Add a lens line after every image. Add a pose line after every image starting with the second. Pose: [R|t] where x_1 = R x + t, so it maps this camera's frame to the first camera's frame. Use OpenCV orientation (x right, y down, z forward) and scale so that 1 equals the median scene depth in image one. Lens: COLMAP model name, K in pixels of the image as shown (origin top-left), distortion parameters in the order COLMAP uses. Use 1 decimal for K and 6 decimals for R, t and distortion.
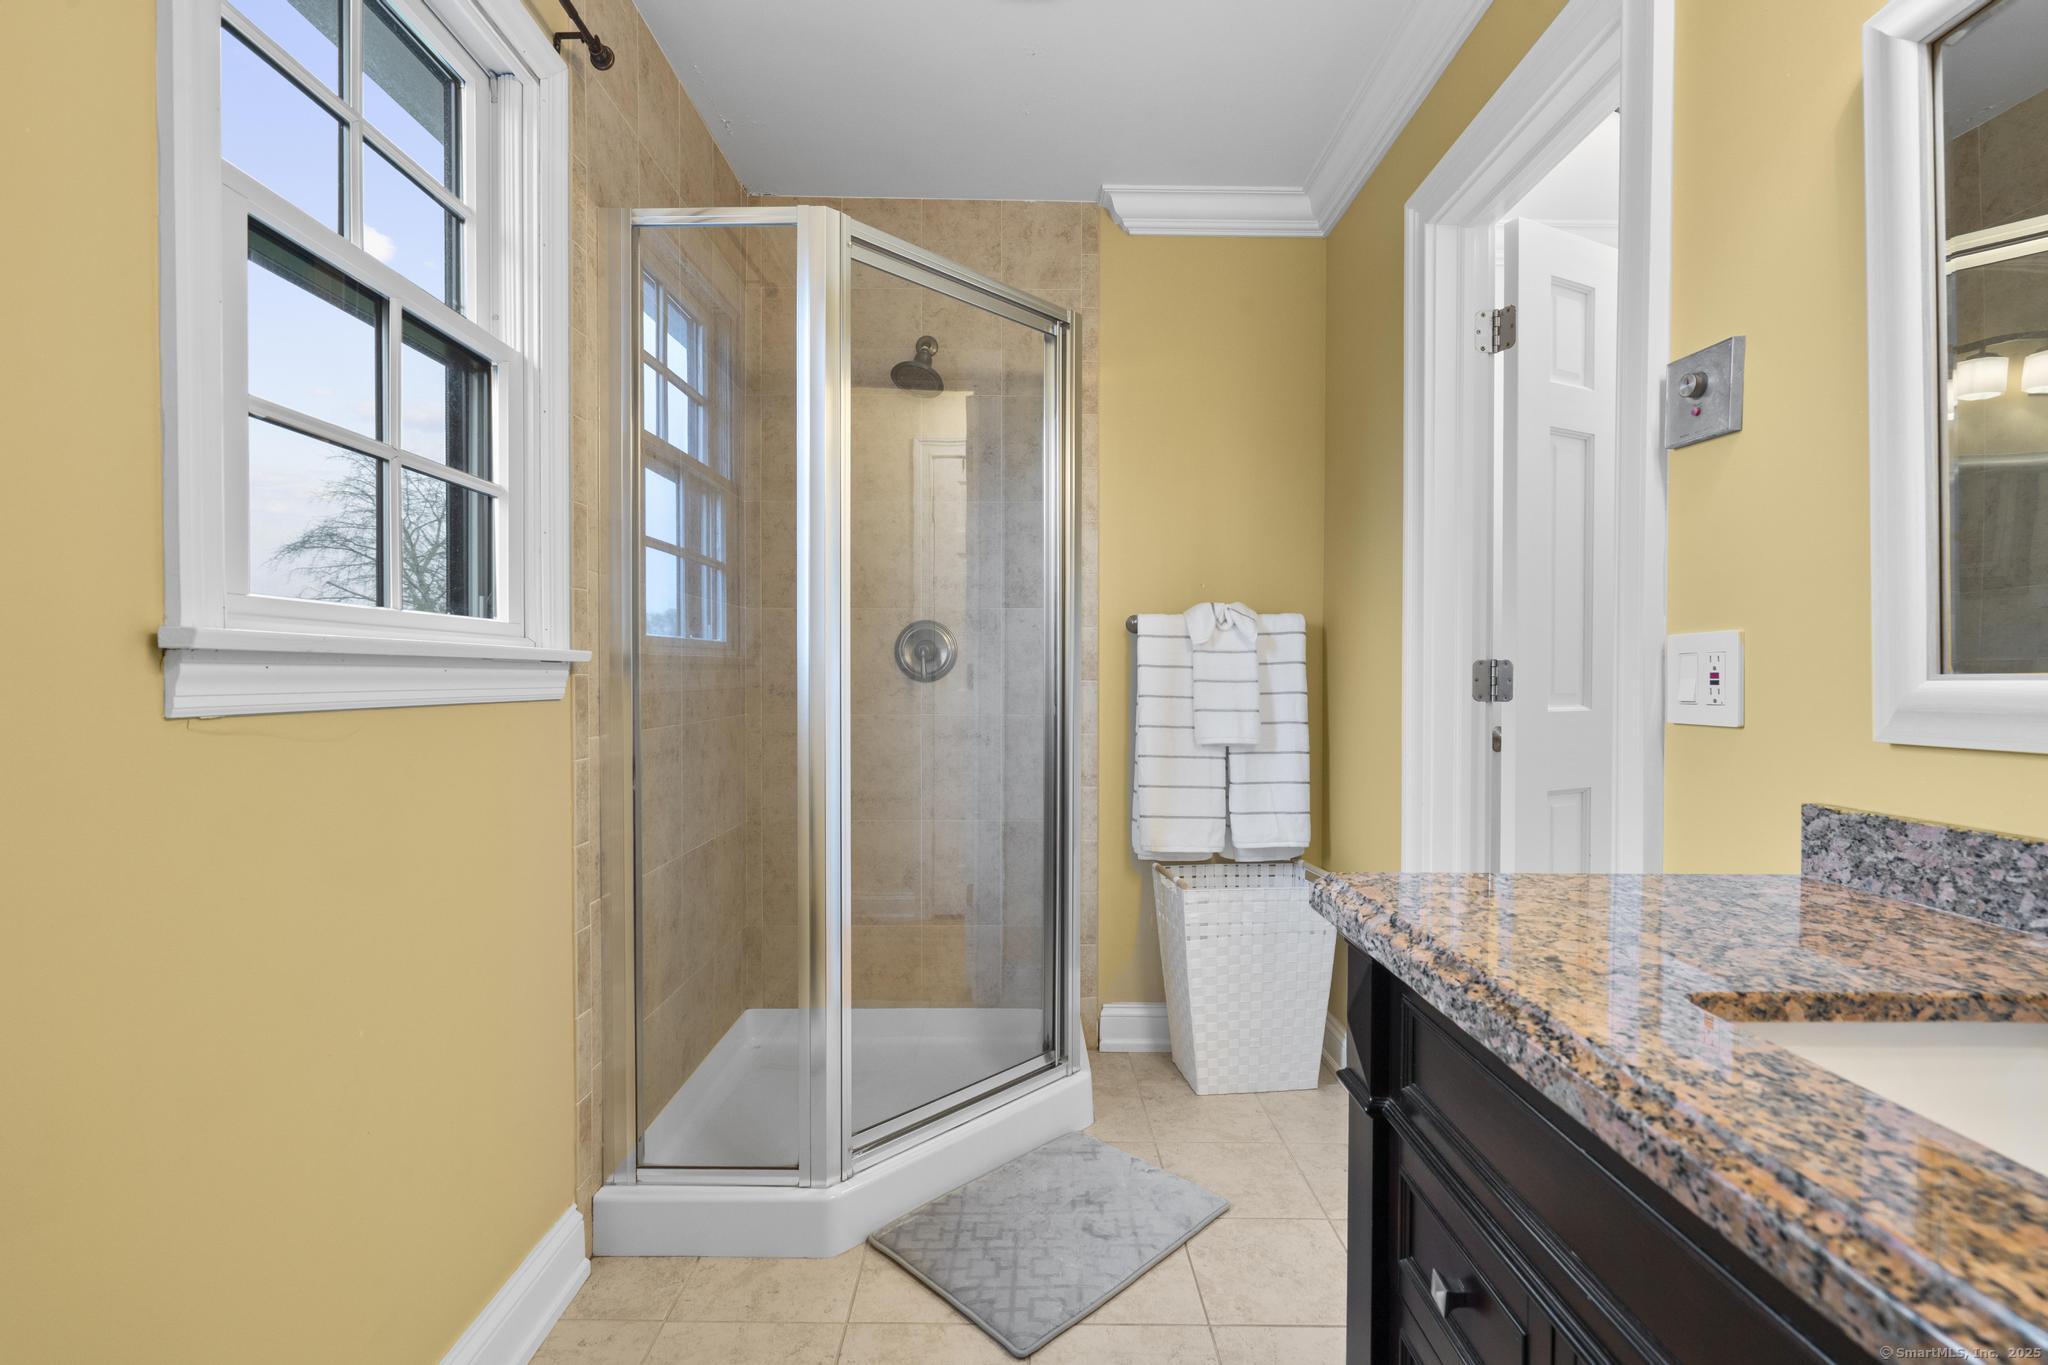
lens RADIAL K [[909.1, 0, 1021.8], [0, 909.1, 683.0], [0, 0, 1]] dist [-0.006970, 0.001801]
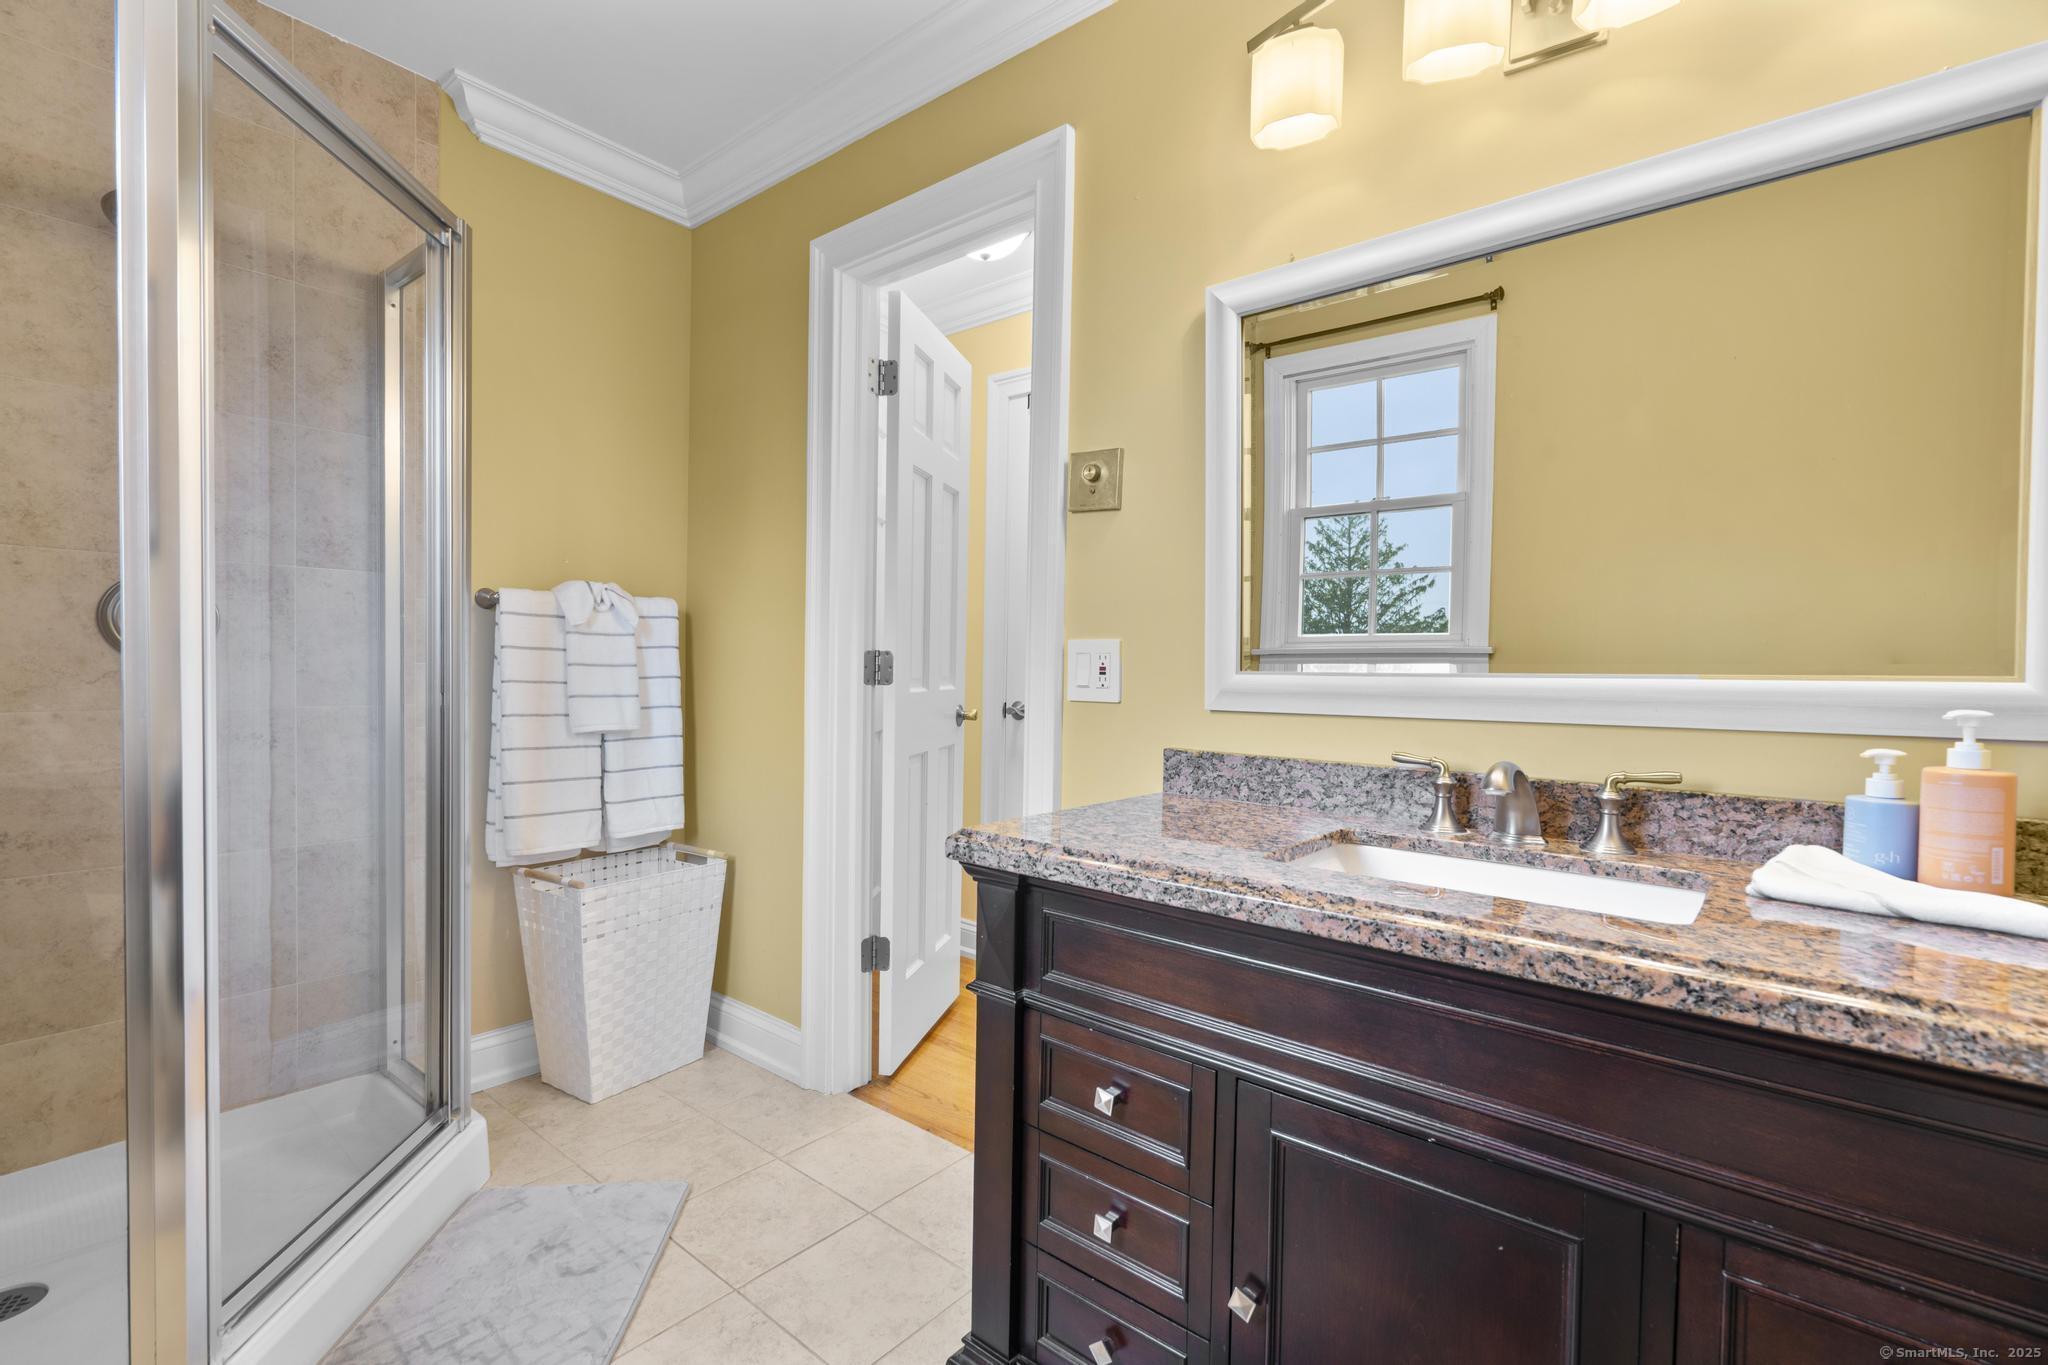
lens RADIAL K [[909.1, 0, 1019.2], [0, 909.1, 683.0], [0, 0, 1]] dist [-0.006970, 0.001801]
pose [[0.644954, -0.007840, 0.764181, -0.272918], [-0.009669, 0.999784, 0.018418, -0.006266], [-0.764160, -0.019267, 0.644739, 0.070918]]
